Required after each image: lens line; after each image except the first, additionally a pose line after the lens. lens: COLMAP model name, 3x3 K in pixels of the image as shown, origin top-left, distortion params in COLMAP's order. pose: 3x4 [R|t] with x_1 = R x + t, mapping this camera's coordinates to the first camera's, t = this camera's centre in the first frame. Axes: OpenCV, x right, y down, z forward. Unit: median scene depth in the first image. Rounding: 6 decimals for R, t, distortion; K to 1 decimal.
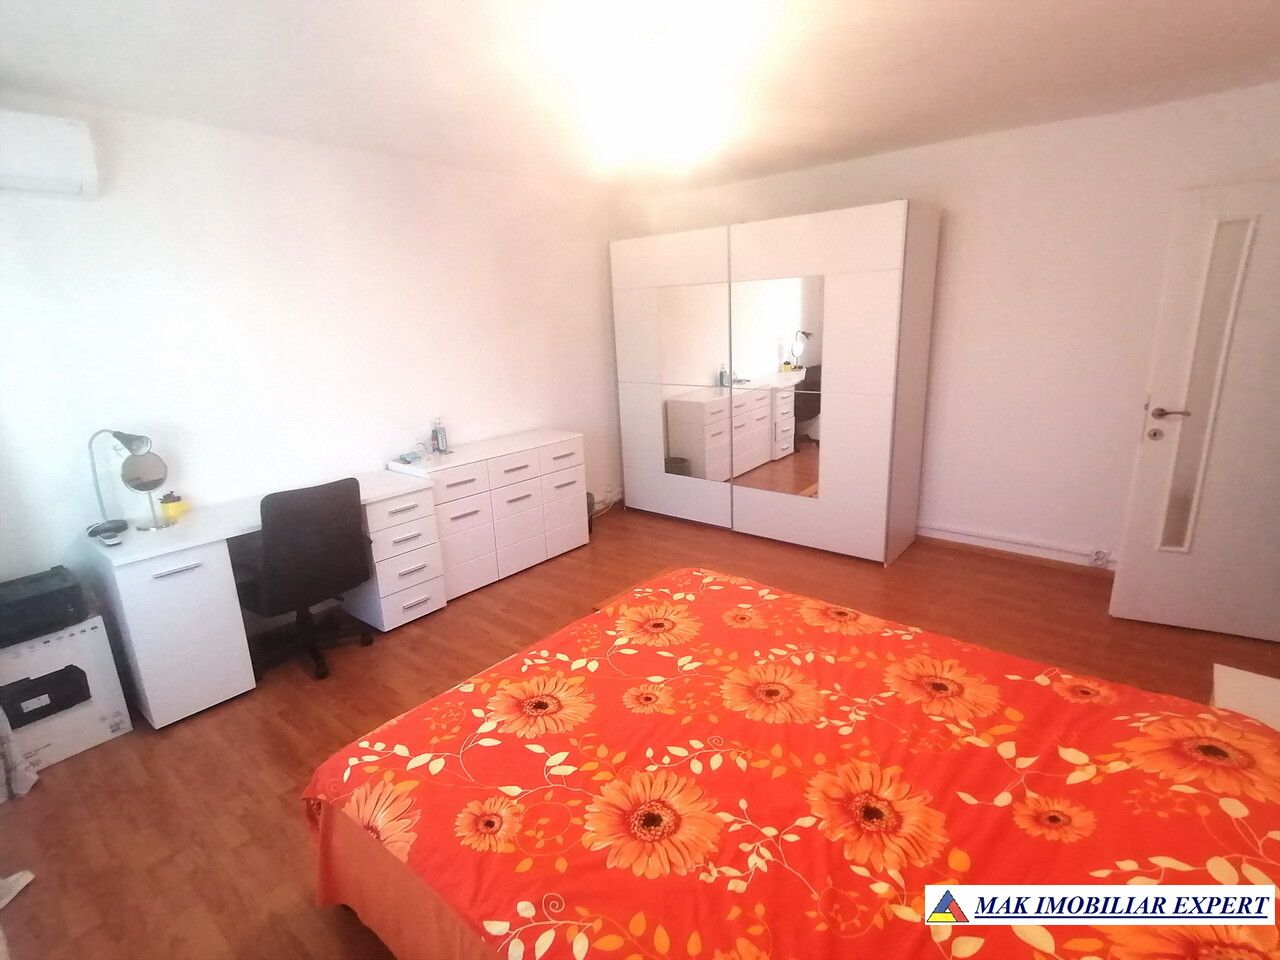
lens RADIAL K [[620.3, 0, 640.0], [0, 620.3, 480.0], [0, 0, 1]] dist [0.035435, 0.000176]
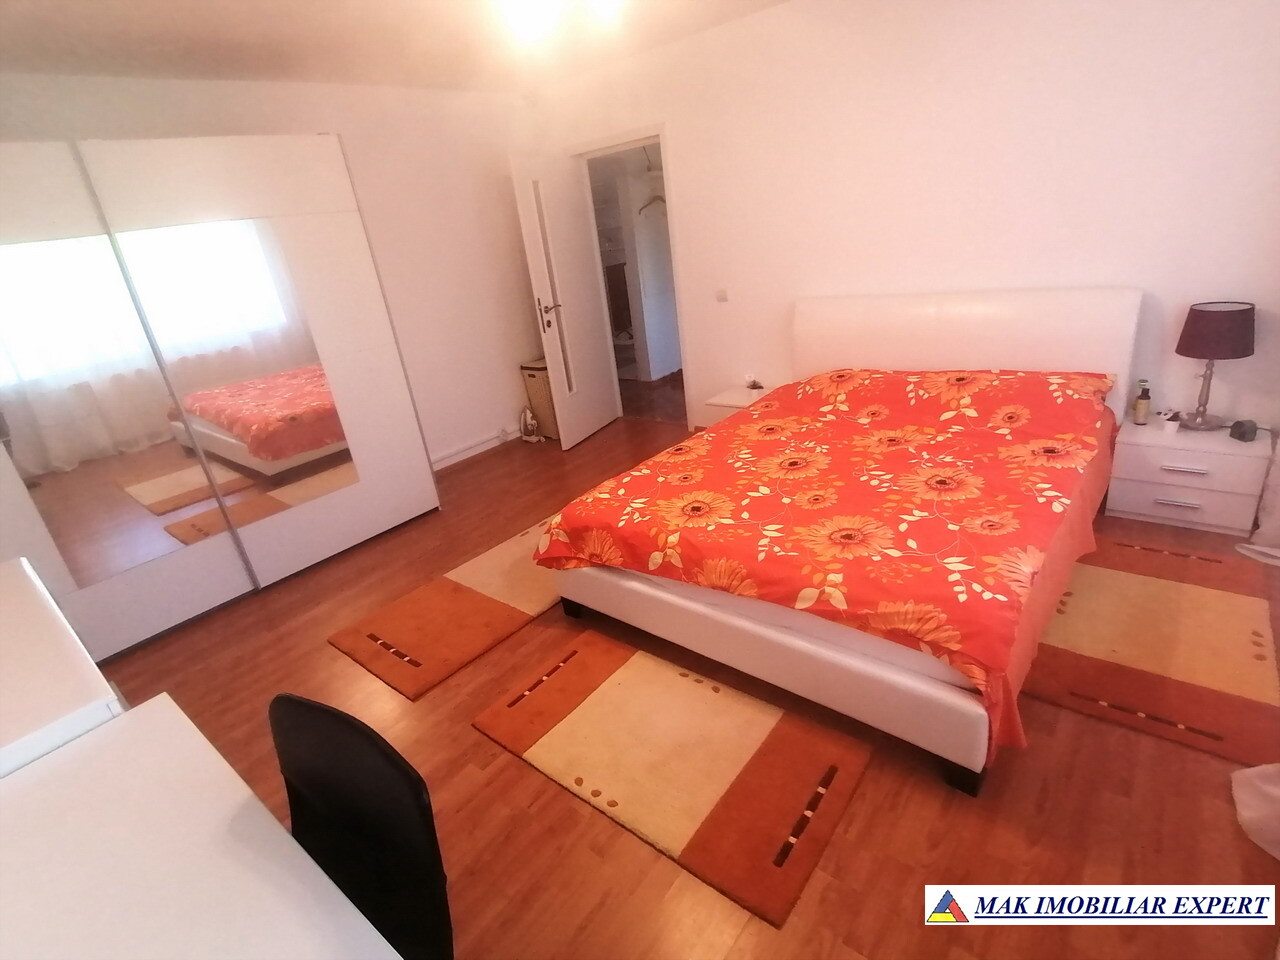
lens RADIAL K [[628.5, 0, 640.0], [0, 628.5, 480.0], [0, 0, 1]] dist [0.014407, -0.000116]
pose [[0.015194, -0.347202, 0.937667, -1.050493], [0.377124, 0.870506, 0.316223, -0.200568], [-0.926038, 0.348813, 0.144165, 1.006490]]
